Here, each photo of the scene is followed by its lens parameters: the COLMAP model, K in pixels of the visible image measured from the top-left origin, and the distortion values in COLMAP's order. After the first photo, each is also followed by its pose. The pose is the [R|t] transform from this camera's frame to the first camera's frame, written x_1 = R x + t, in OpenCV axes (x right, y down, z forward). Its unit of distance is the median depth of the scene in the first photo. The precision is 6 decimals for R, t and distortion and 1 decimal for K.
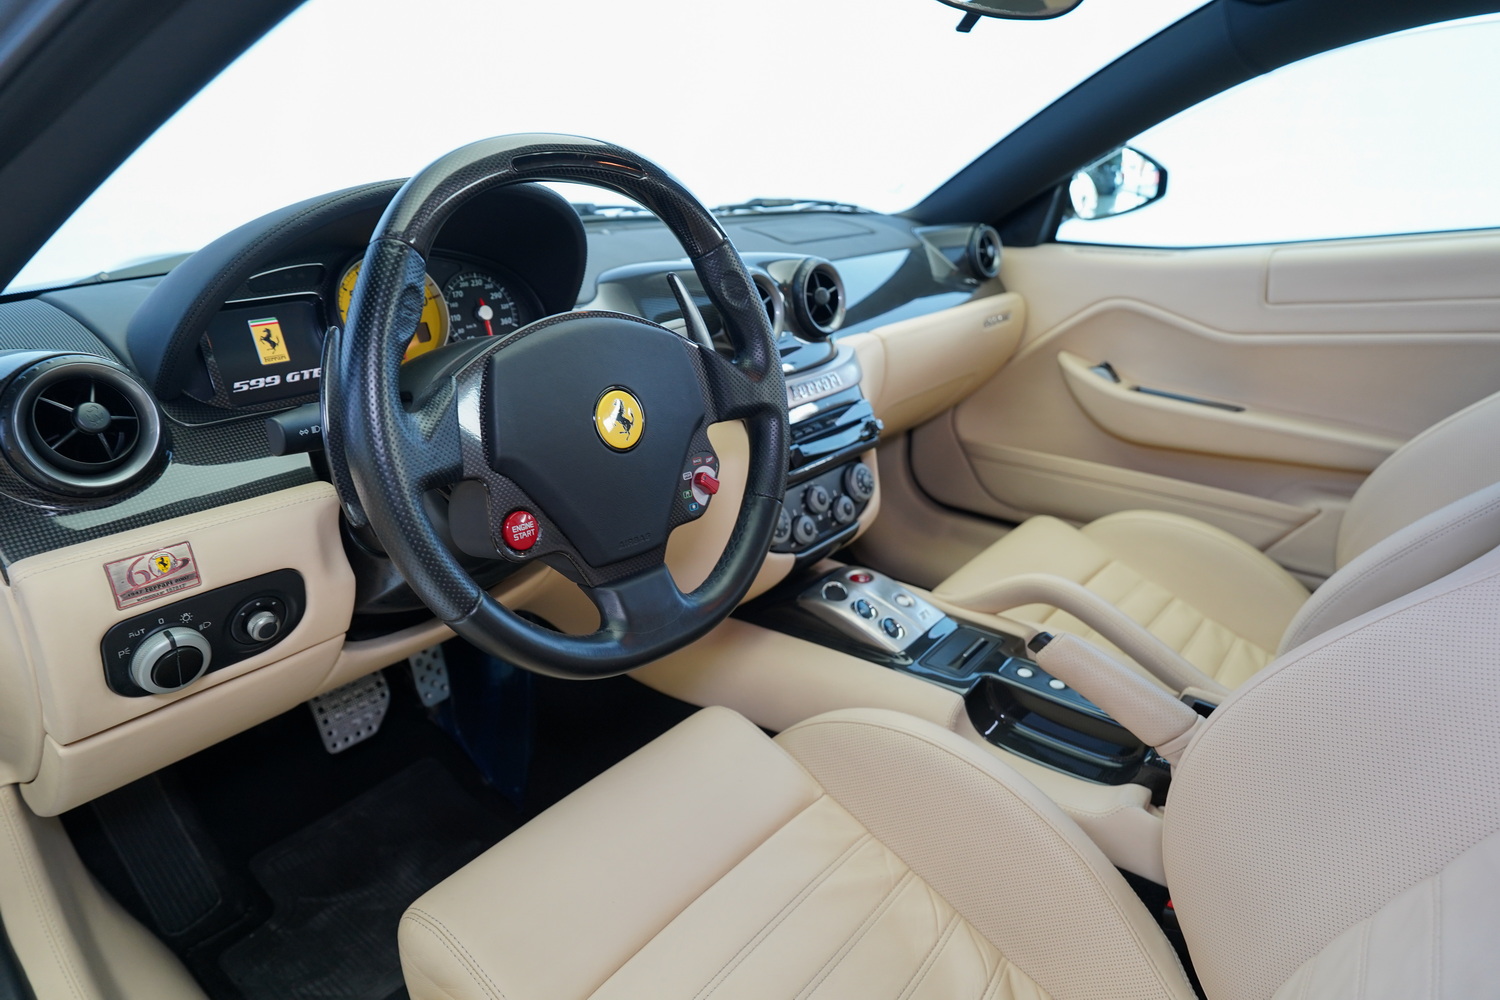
lens RADIAL K [[899.6, 0, 750.0], [0, 899.6, 500.0], [0, 0, 1]] dist [-0.000575, 0.000452]
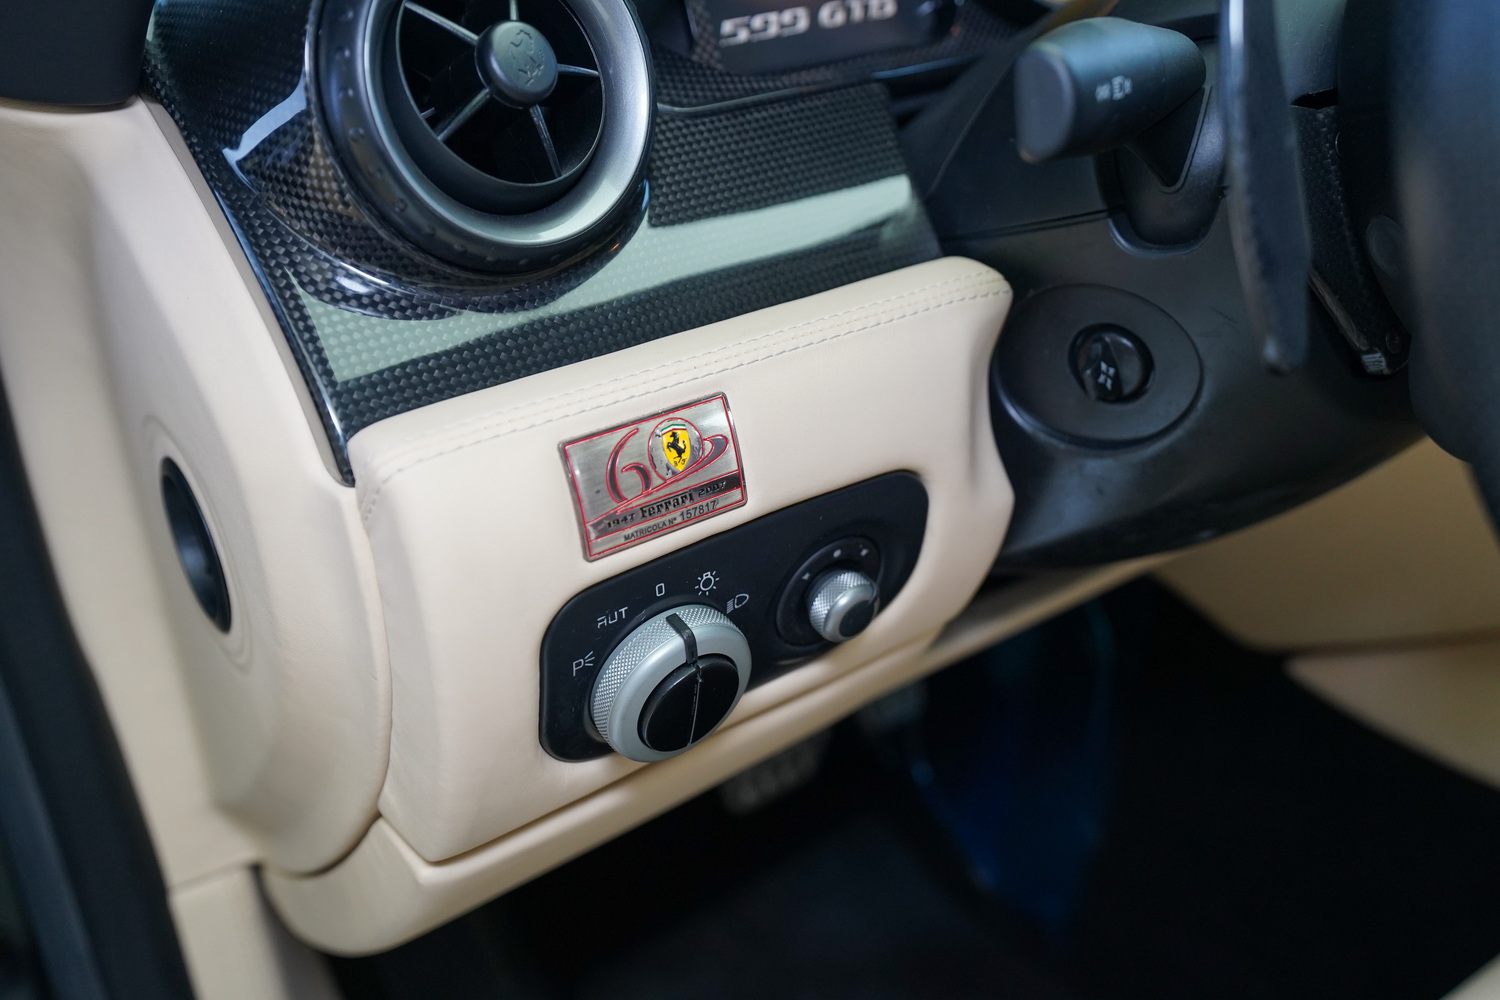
lens RADIAL K [[1349.1, 0, 750.0], [0, 1349.1, 500.0], [0, 0, 1]] dist [0.054643, 0.003841]
pose [[0.974443, 0.057445, -0.217166, -0.489803], [-0.033757, 0.993218, 0.111256, 0.026551], [0.222085, -0.101082, 0.969774, 0.430207]]
